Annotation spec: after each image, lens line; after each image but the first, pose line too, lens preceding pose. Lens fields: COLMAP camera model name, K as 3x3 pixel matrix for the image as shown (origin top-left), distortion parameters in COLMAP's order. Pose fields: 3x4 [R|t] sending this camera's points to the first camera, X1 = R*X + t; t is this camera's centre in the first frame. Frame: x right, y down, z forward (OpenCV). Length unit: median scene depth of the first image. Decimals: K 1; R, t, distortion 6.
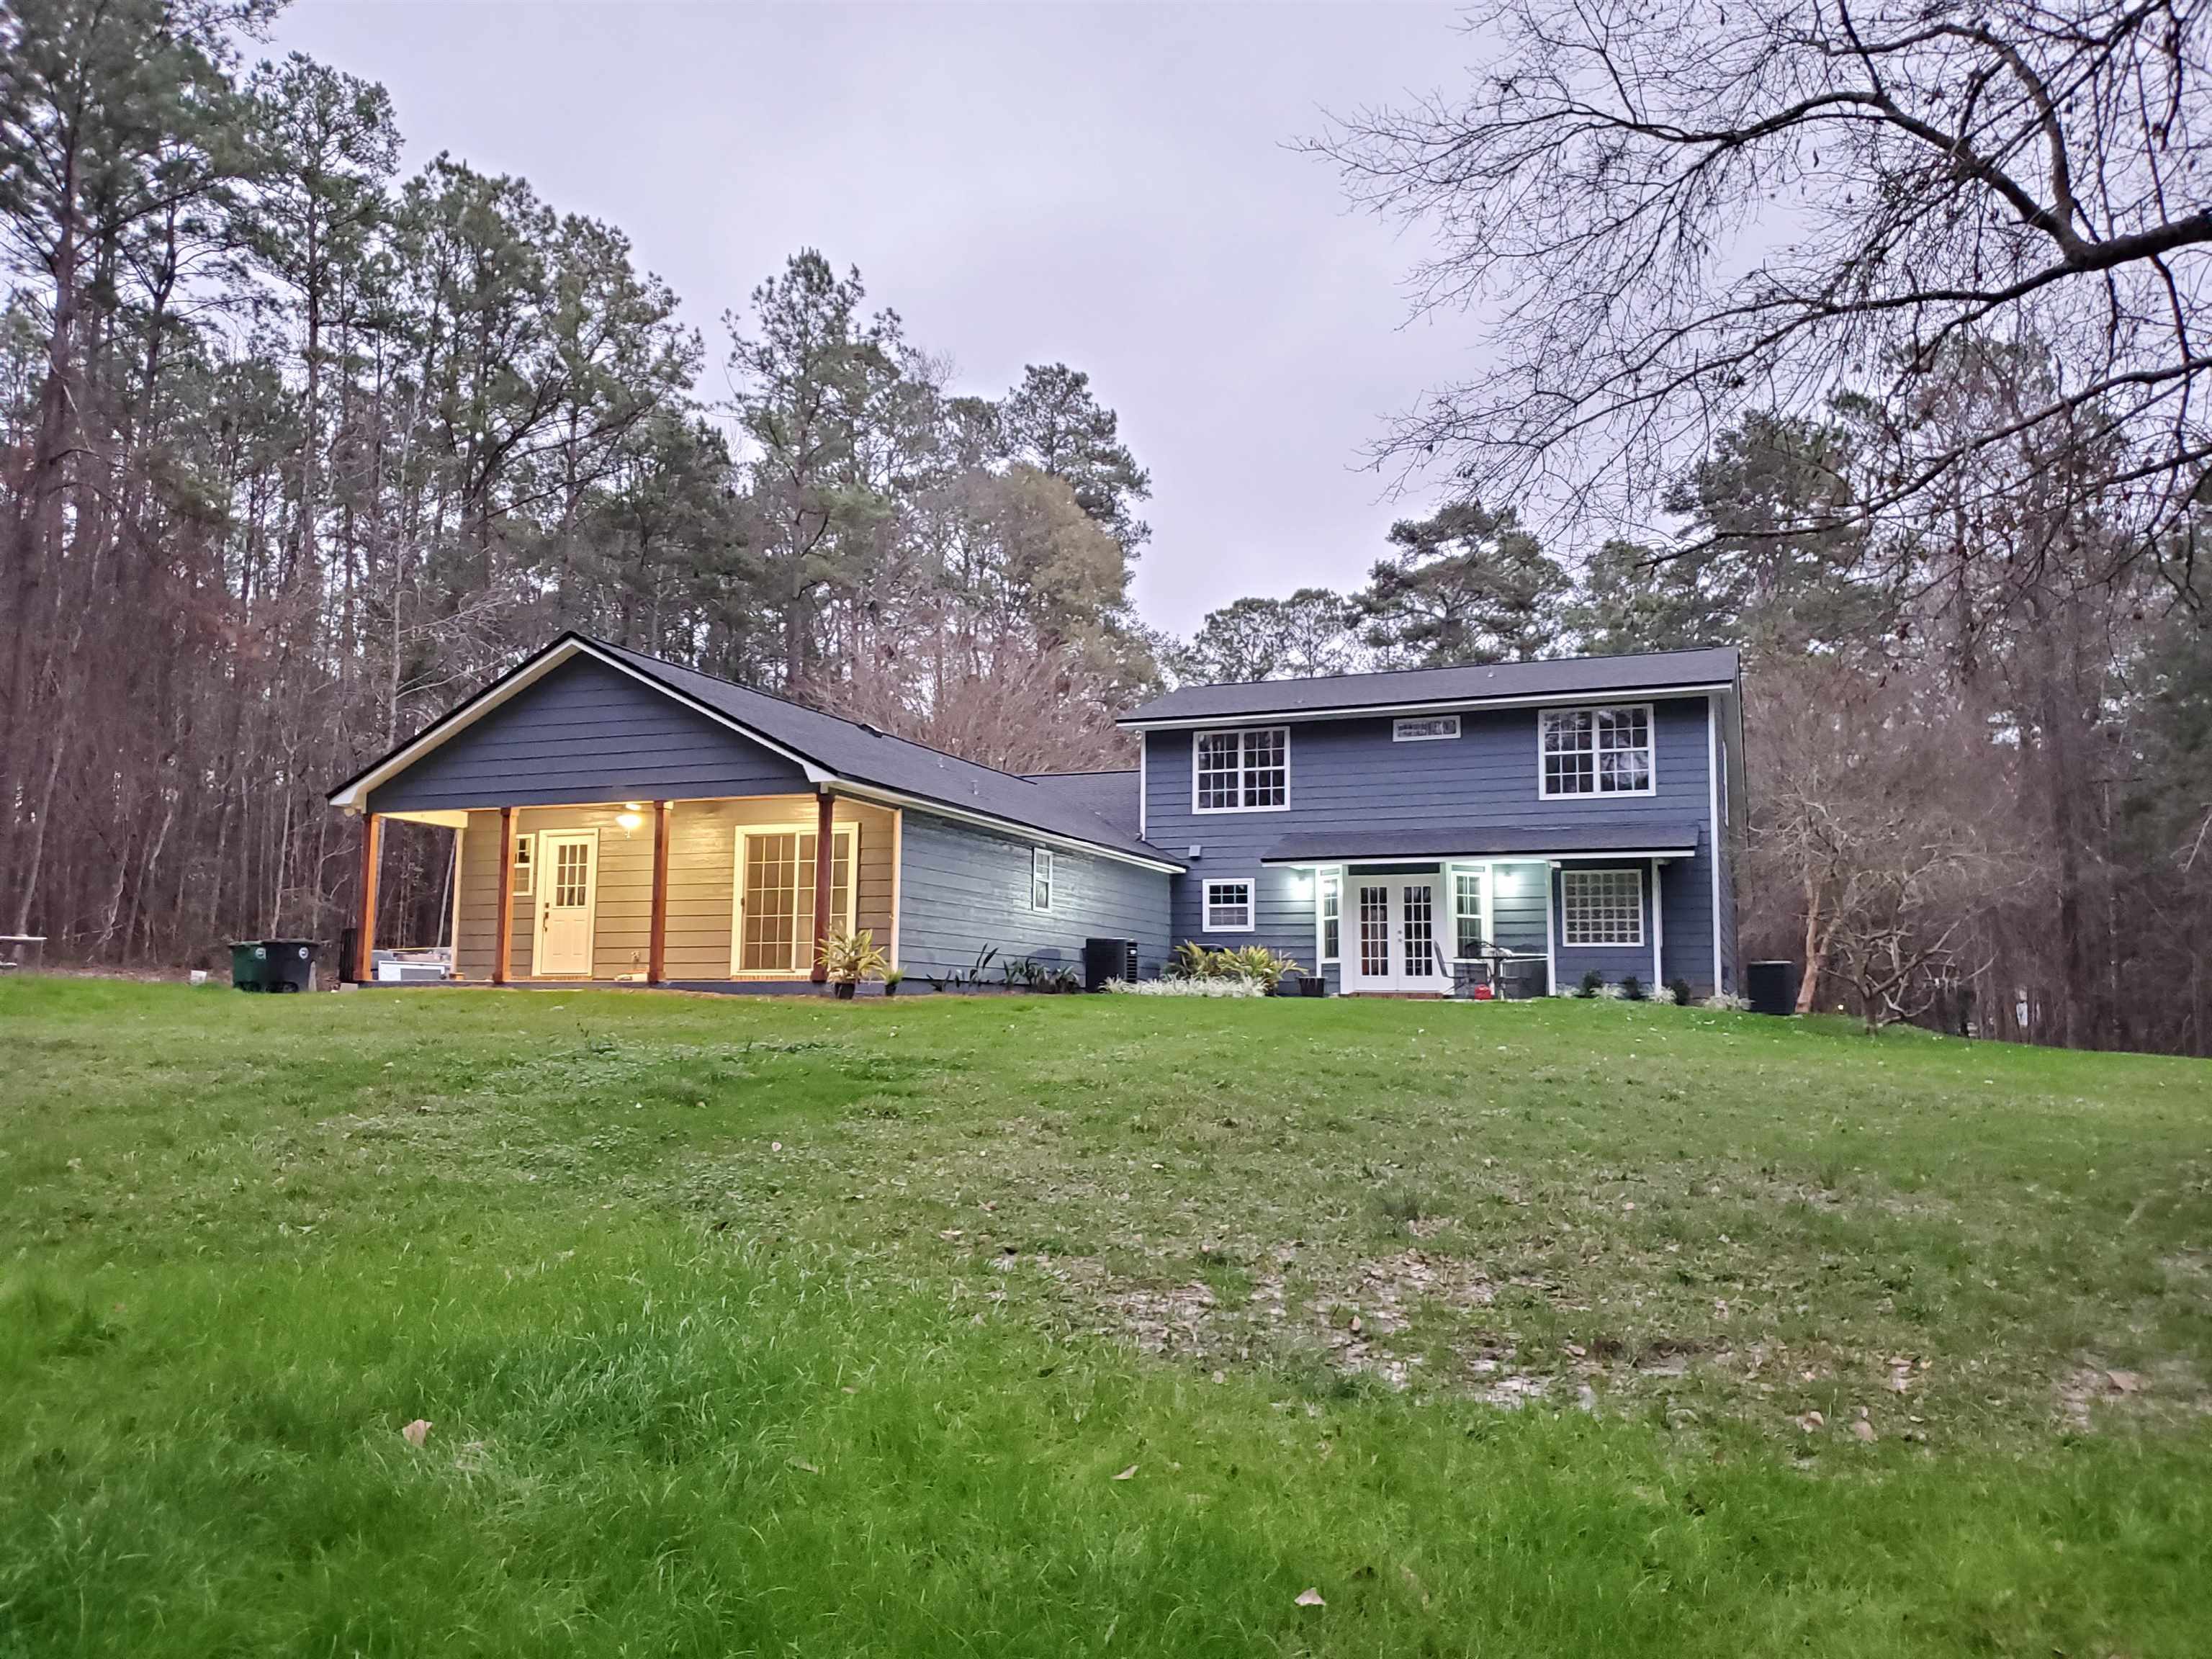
lens RADIAL K [[1745.1, 0, 1106.0], [0, 1745.1, 829.5], [0, 0, 1]] dist [0.102961, -0.002811]
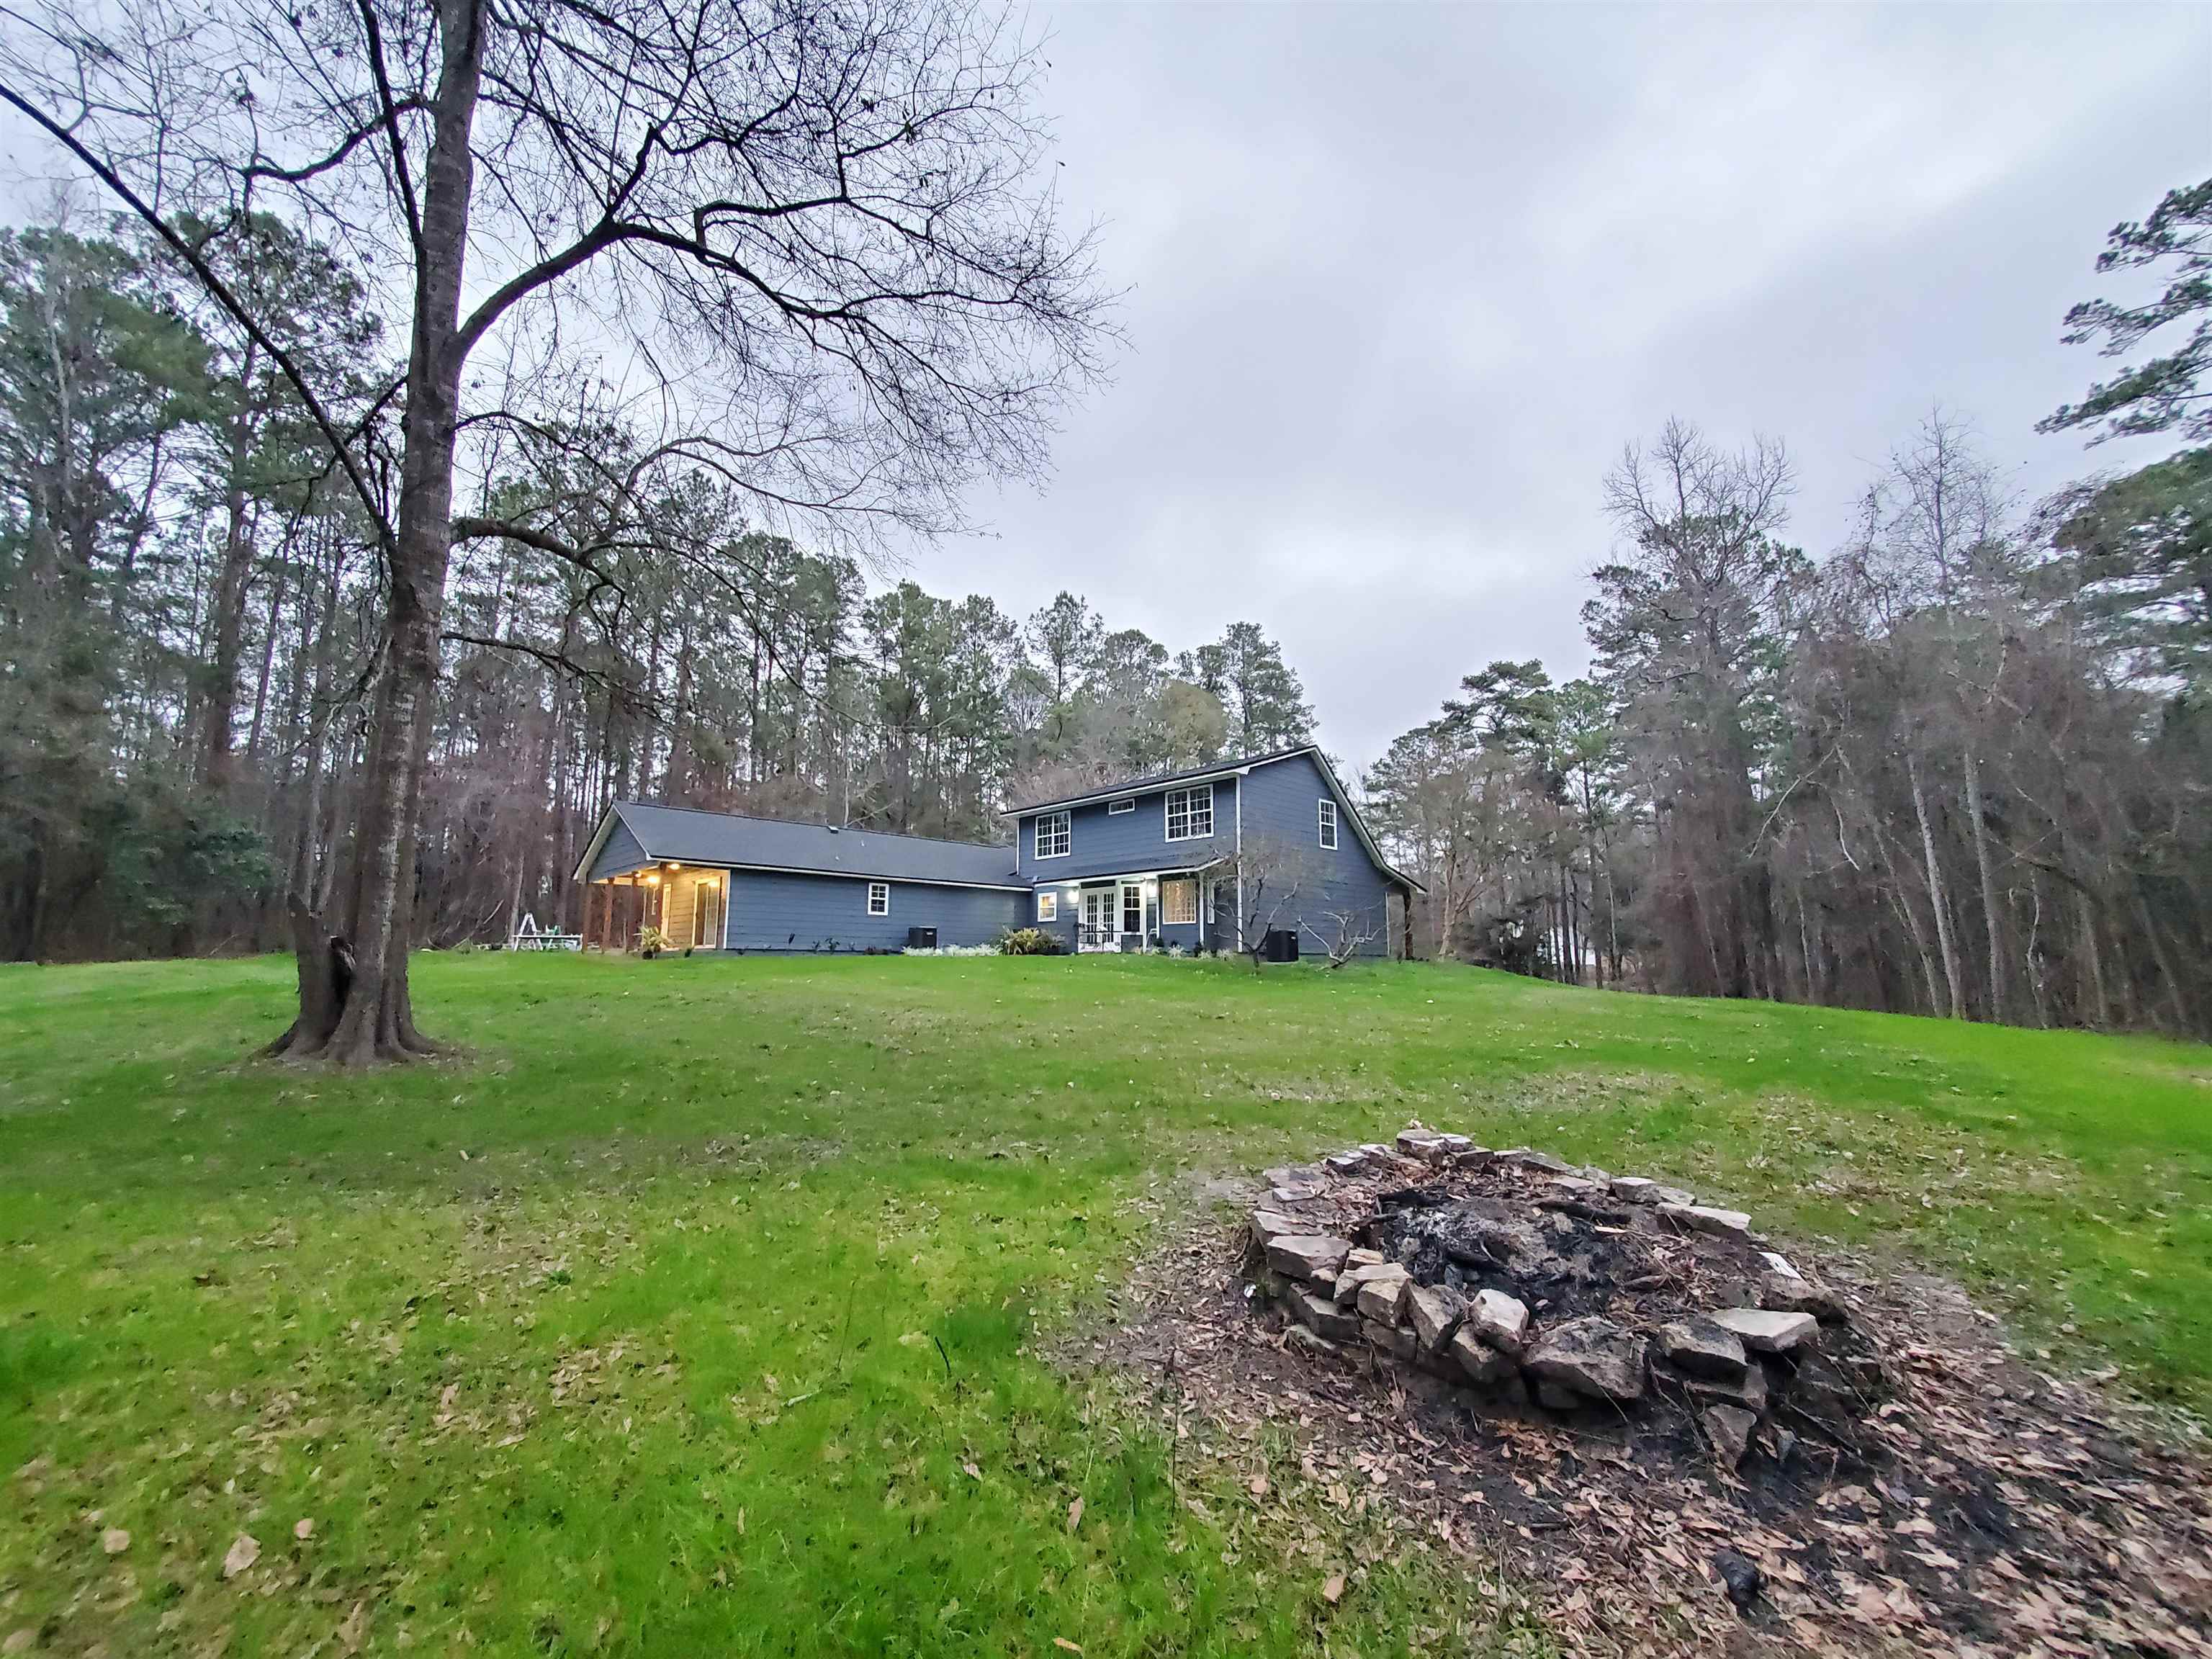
lens RADIAL K [[896.0, 0, 1106.0], [0, 896.0, 829.5], [0, 0, 1]] dist [0.000116, 0.000015]
pose [[0.915054, -0.068087, -0.397543, 0.528262], [0.051020, 0.997271, -0.053365, 0.015134], [0.400092, 0.028549, 0.916030, 0.131492]]
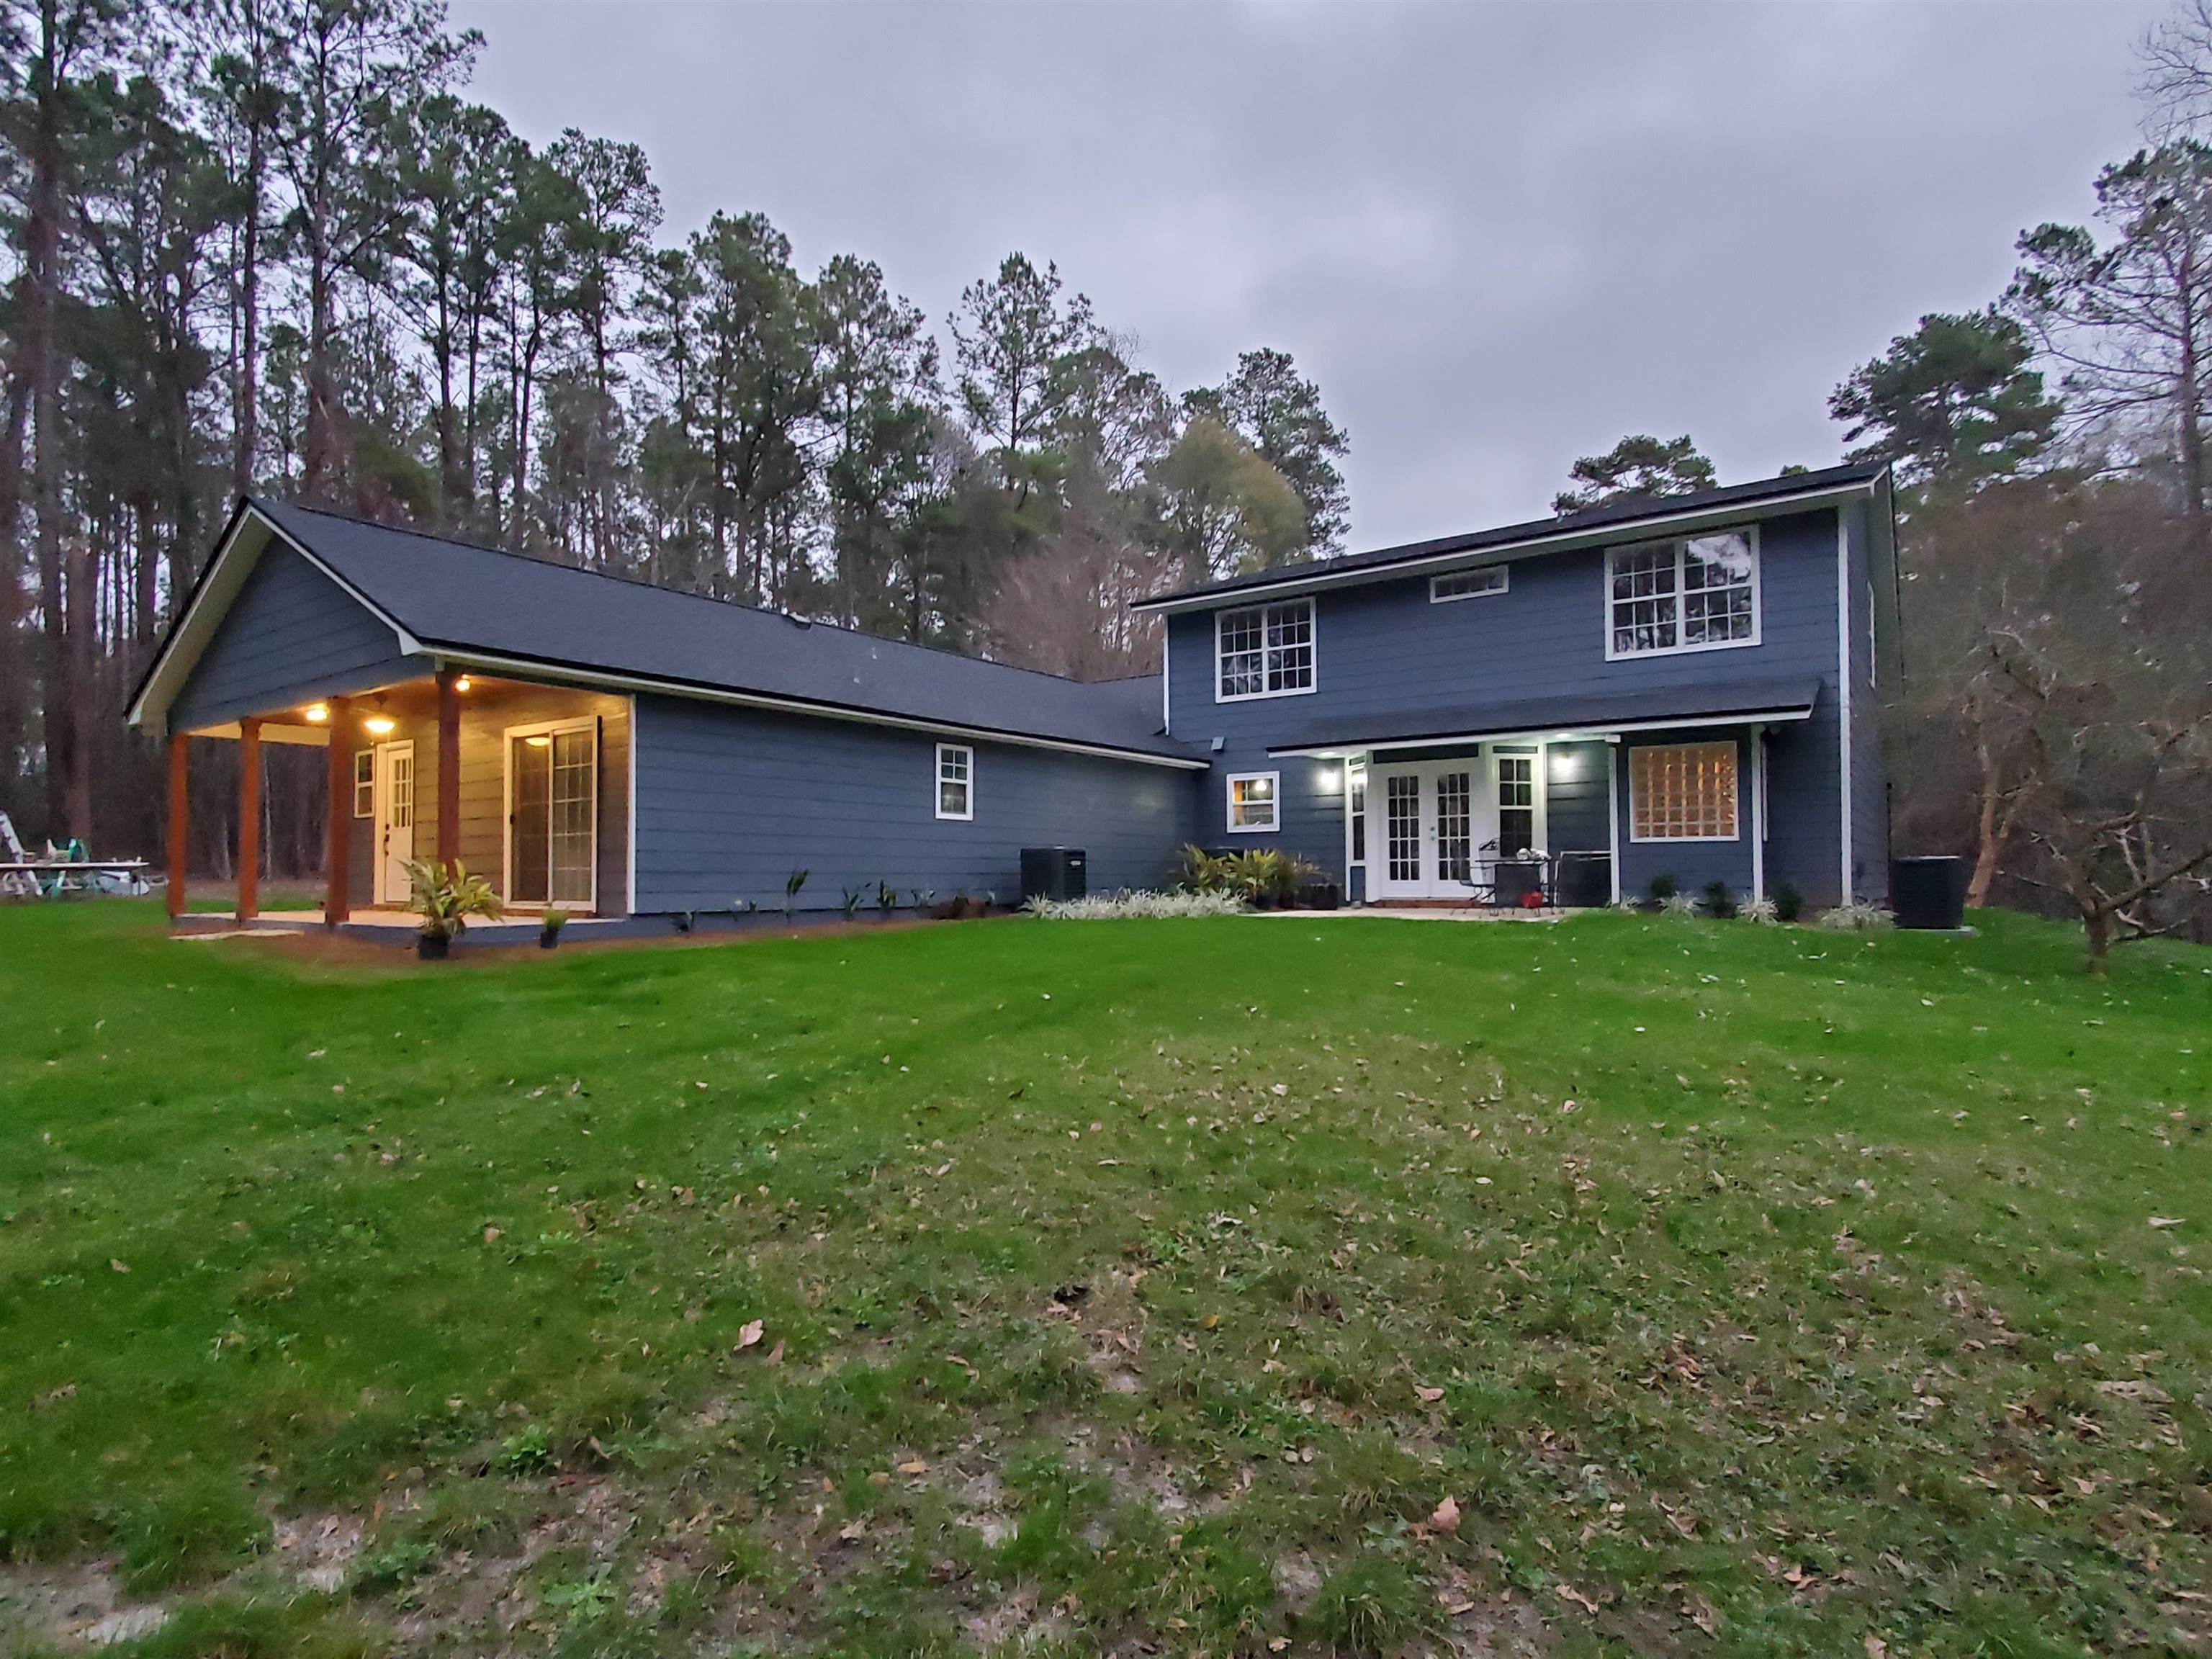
lens RADIAL K [[1214.1, 0, 1106.0], [0, 1214.1, 829.5], [0, 0, 1]] dist [0.000057, 0.047655]
pose [[0.970142, -0.024183, -0.241329, 0.149529], [0.040171, 0.997295, 0.061553, 0.016180], [0.239188, -0.069409, 0.968489, 0.380643]]
